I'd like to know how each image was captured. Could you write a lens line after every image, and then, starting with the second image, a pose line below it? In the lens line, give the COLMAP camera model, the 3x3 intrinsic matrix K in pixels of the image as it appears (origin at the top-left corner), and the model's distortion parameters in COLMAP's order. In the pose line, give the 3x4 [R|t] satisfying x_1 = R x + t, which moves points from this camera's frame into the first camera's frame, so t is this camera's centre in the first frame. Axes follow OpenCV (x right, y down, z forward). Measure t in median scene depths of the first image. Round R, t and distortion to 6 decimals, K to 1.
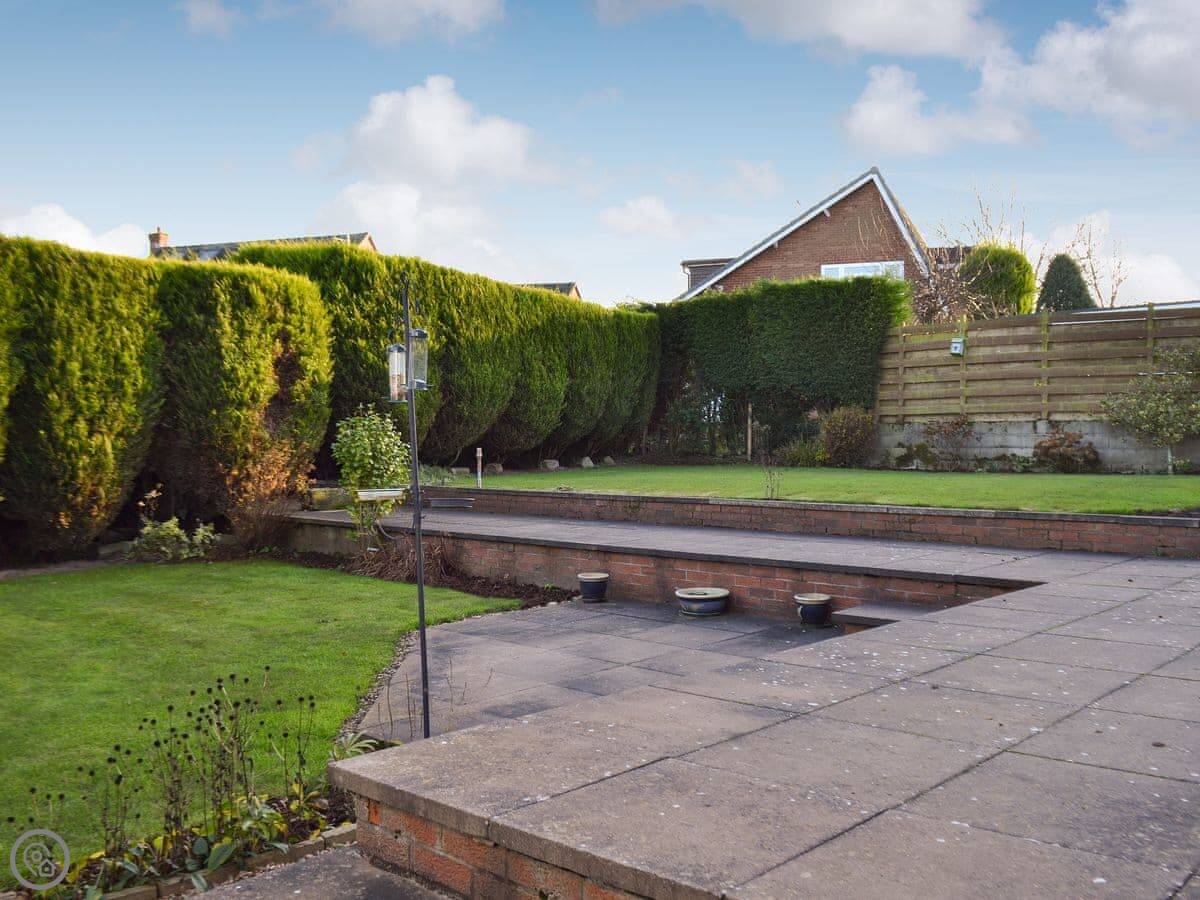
lens RADIAL K [[1135.7, 0, 600.0], [0, 1135.7, 450.0], [0, 0, 1]] dist [-0.144712, -0.001277]
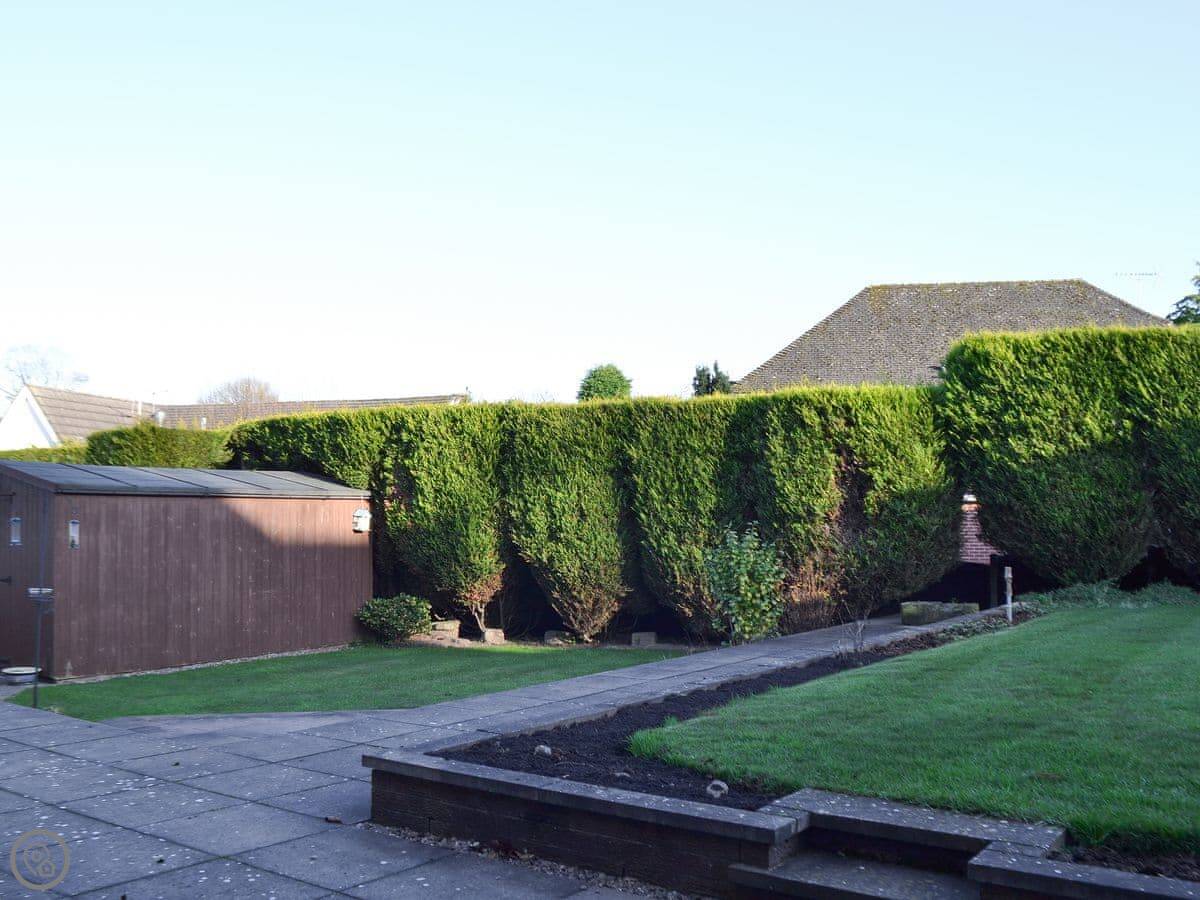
lens RADIAL K [[1135.7, 0, 600.0], [0, 1135.7, 450.0], [0, 0, 1]] dist [-0.144712, -0.001277]
pose [[0.071990, -0.051593, -0.996070, 0.742470], [-0.002916, 0.998646, -0.051937, -0.048242], [0.997401, 0.006644, 0.071742, 0.718364]]
